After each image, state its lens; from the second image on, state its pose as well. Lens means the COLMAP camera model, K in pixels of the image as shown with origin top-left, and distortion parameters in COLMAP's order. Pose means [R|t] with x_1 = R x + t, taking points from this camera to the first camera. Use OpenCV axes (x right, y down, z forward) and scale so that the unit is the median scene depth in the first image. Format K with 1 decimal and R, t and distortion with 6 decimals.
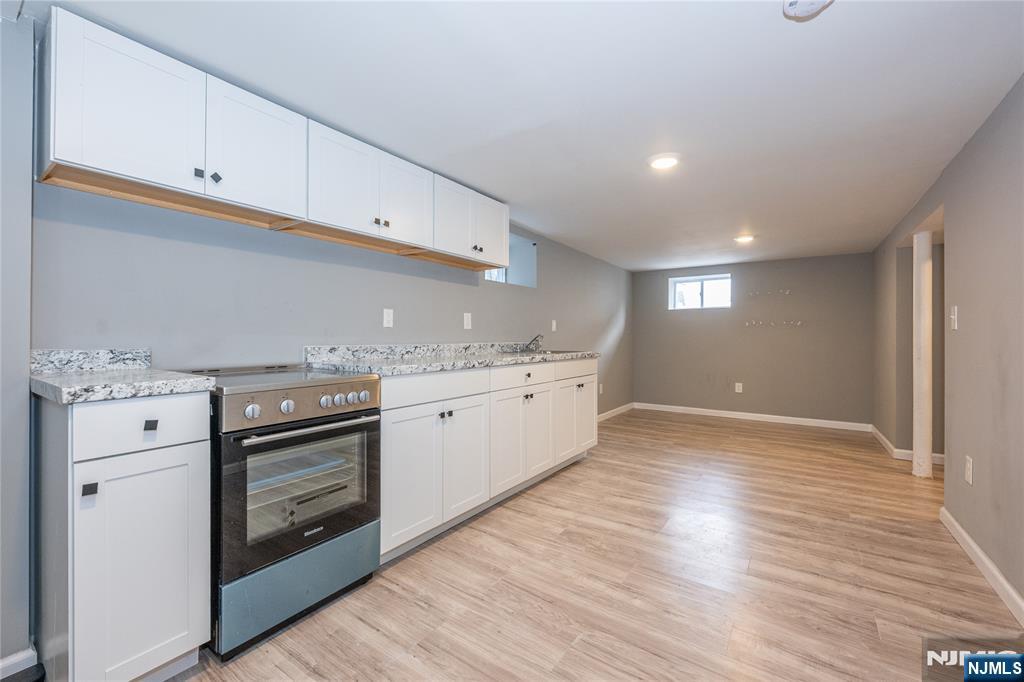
lens RADIAL K [[409.7, 0, 517.0], [0, 409.7, 342.3], [0, 0, 1]] dist [0.001208, -0.001224]
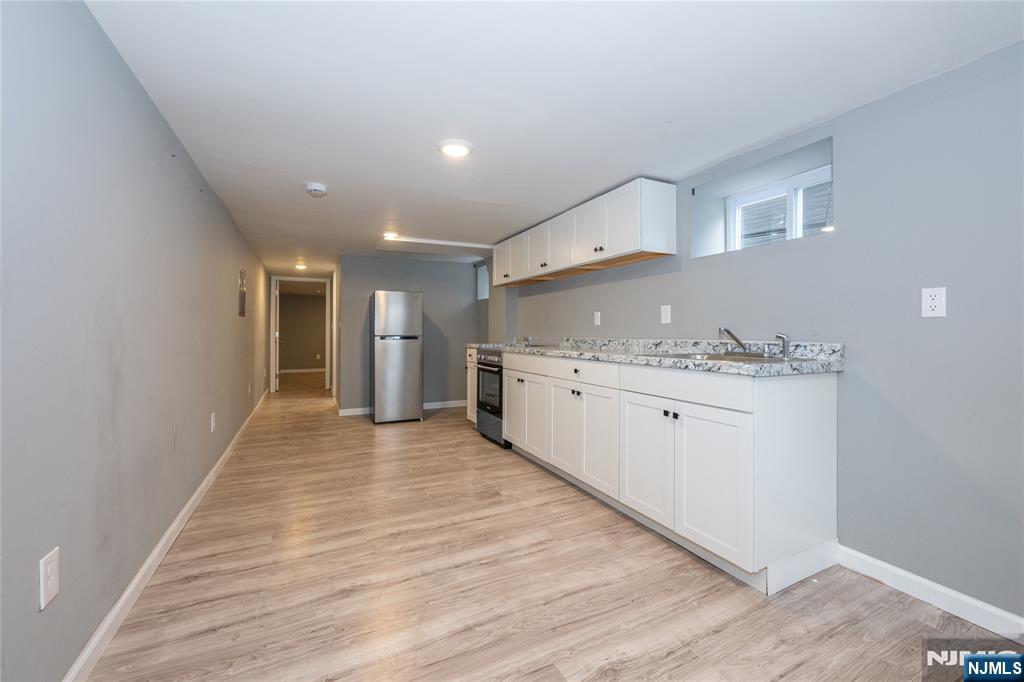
lens RADIAL K [[409.7, 0, 513.9], [0, 409.7, 331.7], [0, 0, 1]] dist [0.001208, -0.001224]
pose [[-0.472156, -0.003119, -0.881510, 0.962886], [-0.012469, 0.999917, 0.003141, -0.014978], [0.881427, 0.012474, -0.472155, 1.329709]]
